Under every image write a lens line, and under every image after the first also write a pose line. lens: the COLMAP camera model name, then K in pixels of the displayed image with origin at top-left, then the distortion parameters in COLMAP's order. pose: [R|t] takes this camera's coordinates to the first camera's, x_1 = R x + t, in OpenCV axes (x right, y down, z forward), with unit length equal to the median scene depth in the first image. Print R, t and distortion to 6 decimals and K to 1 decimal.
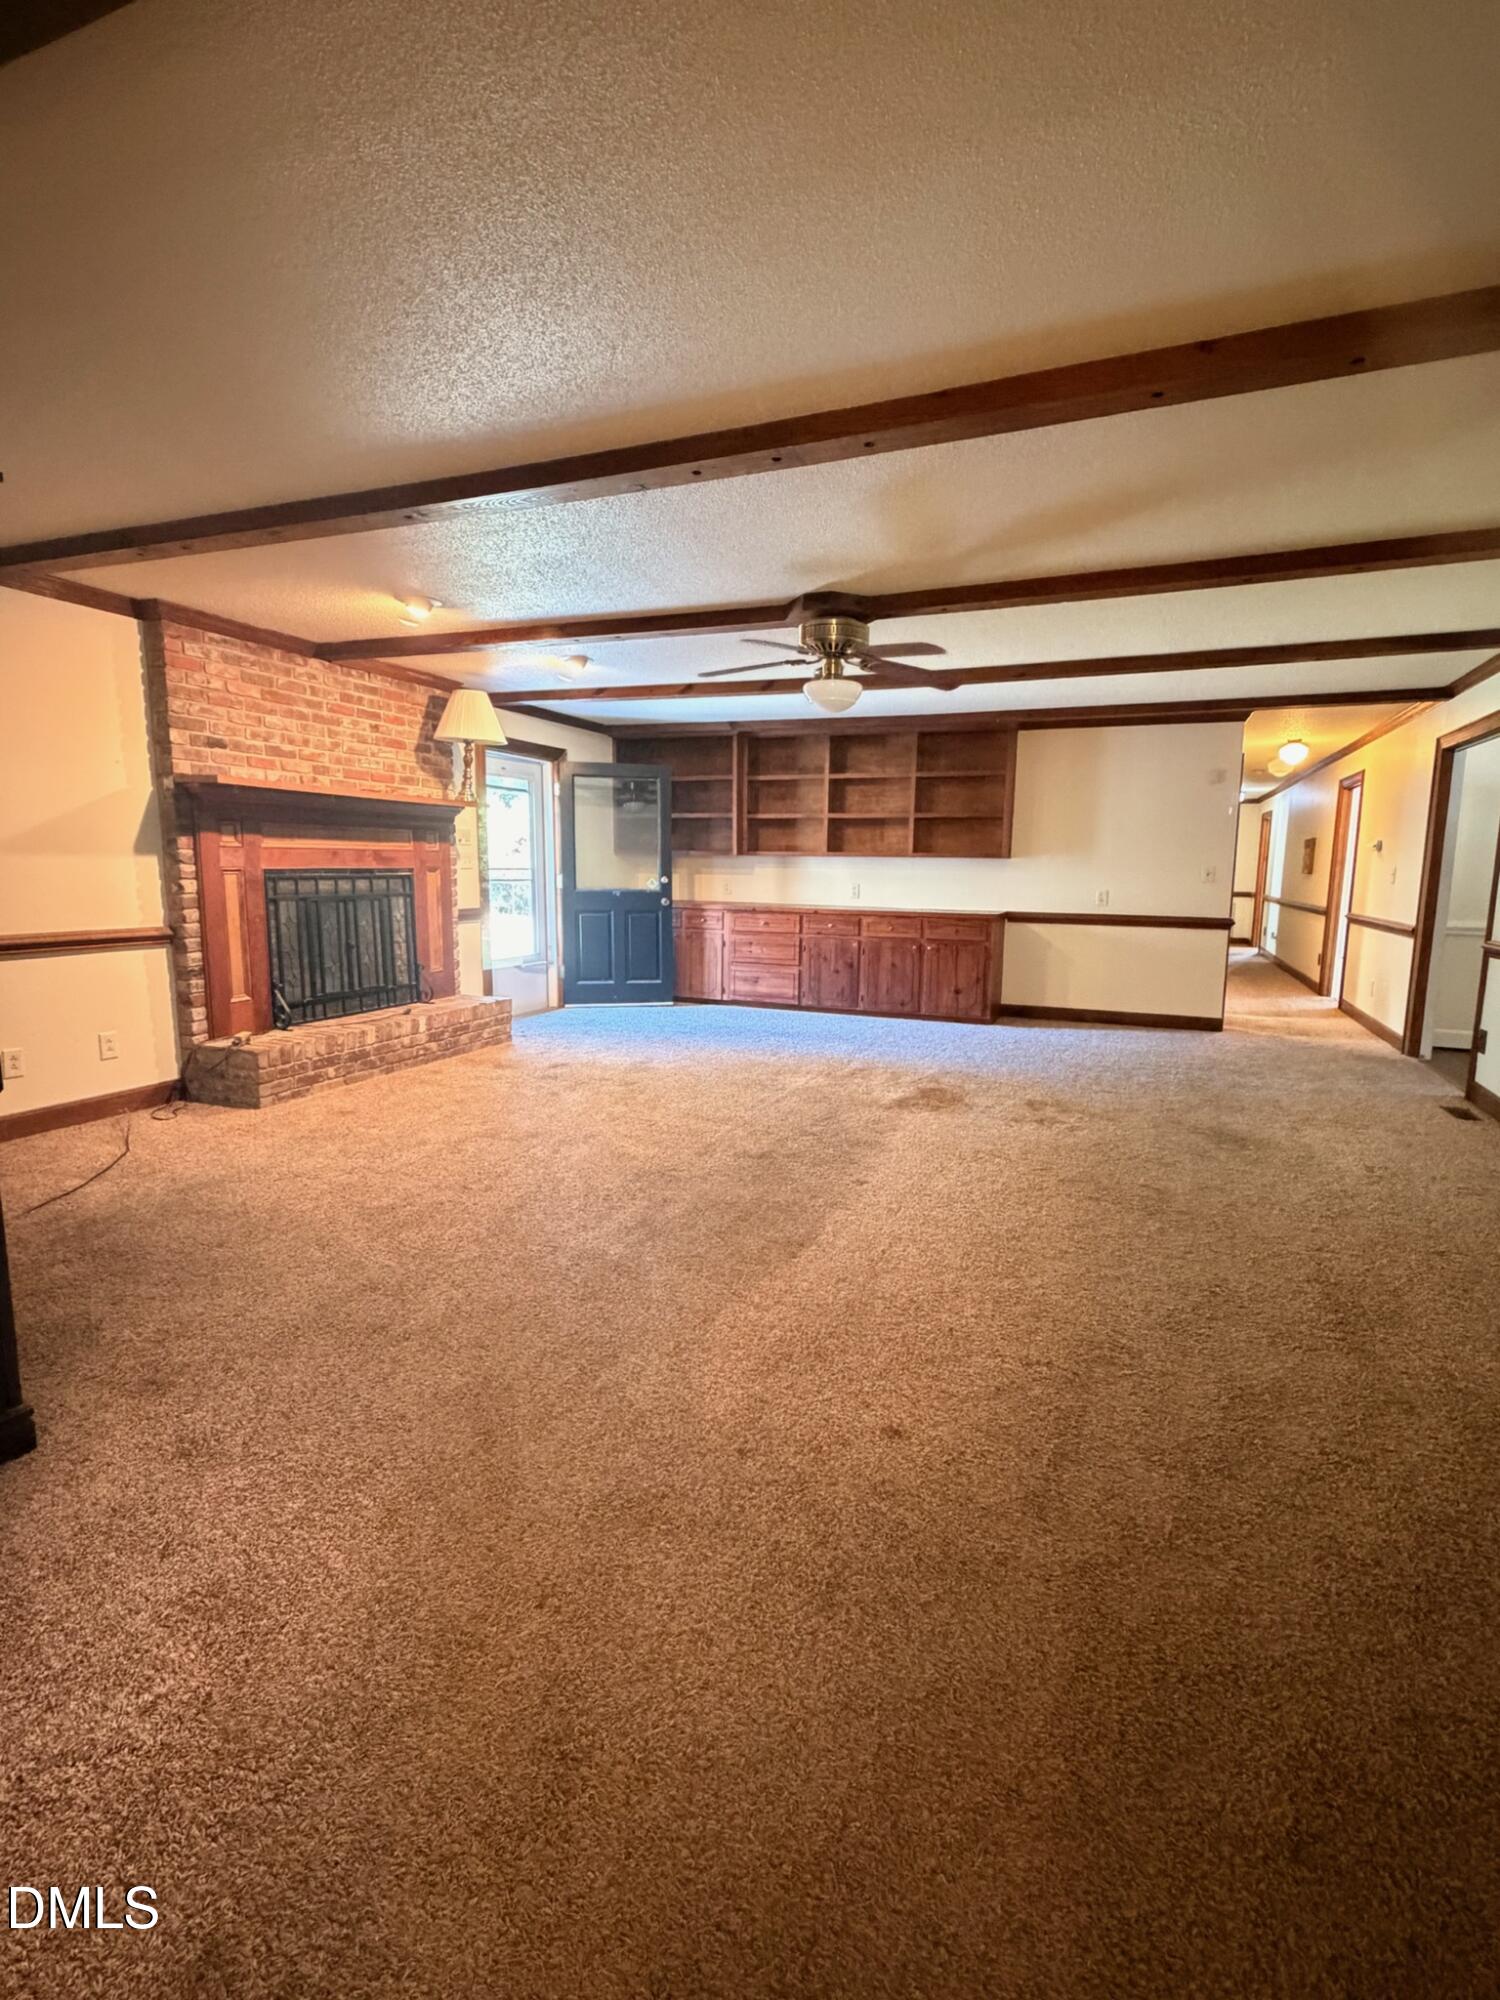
lens RADIAL K [[924.2, 0, 760.8], [0, 924.2, 1002.3], [0, 0, 1]] dist [-0.000369, -0.000063]
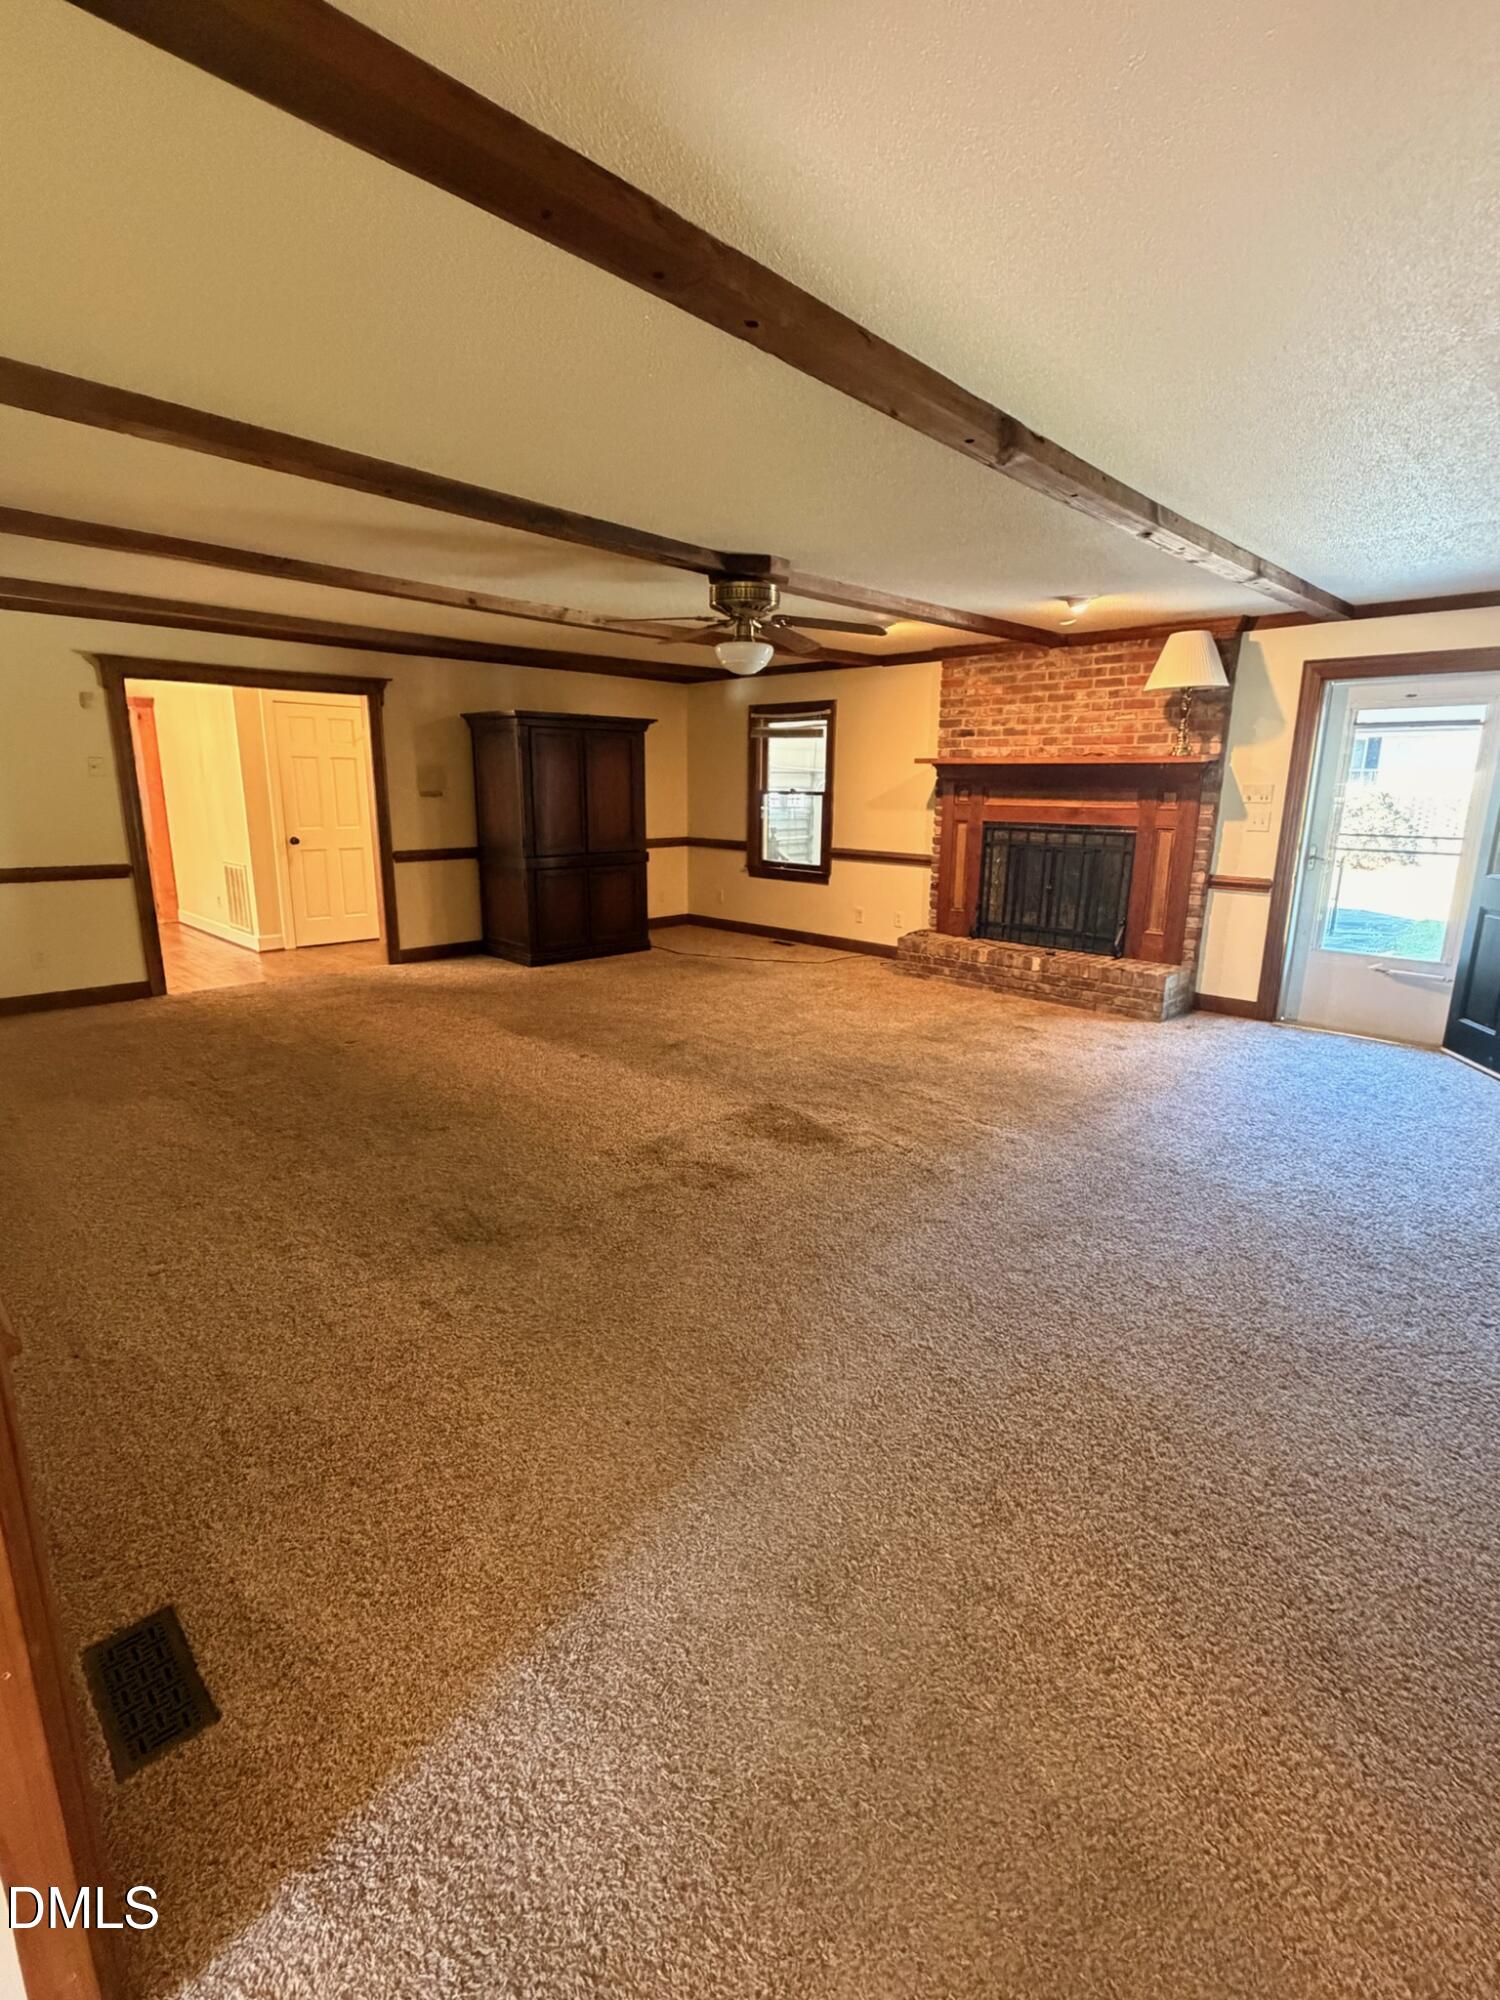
lens RADIAL K [[924.2, 0, 758.8], [0, 924.2, 1005.1], [0, 0, 1]] dist [-0.000369, -0.000063]
pose [[-0.367532, 0.202725, -0.907647, 0.826739], [-0.153804, 0.949265, 0.274300, -0.194444], [0.917205, 0.240414, -0.317705, 1.106993]]
